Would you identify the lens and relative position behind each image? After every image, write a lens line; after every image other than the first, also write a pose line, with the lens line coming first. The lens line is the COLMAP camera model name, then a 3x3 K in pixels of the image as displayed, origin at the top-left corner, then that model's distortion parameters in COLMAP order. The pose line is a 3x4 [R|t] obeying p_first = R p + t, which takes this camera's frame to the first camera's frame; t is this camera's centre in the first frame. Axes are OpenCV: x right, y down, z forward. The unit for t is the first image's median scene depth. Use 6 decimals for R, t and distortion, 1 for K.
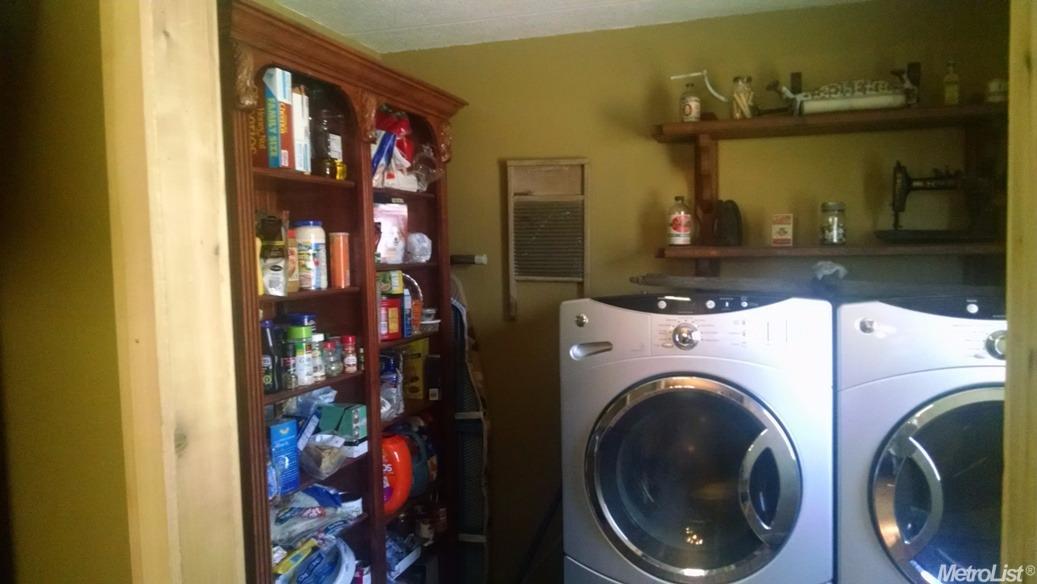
lens RADIAL K [[784.3, 0, 518.5], [0, 784.3, 292.0], [0, 0, 1]] dist [0.024108, -0.073283]
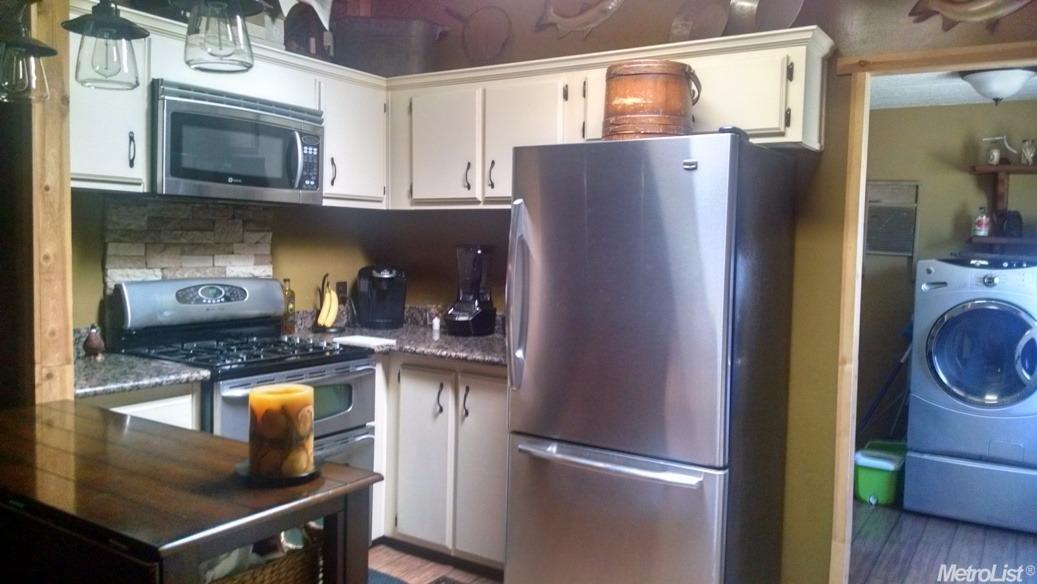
lens RADIAL K [[784.3, 0, 518.5], [0, 784.3, 292.0], [0, 0, 1]] dist [0.024108, -0.073283]
pose [[0.962649, 0.066192, -0.262538, -0.312900], [-0.063168, 0.997803, 0.019952, 0.093259], [0.263282, -0.002622, 0.964715, -0.926022]]
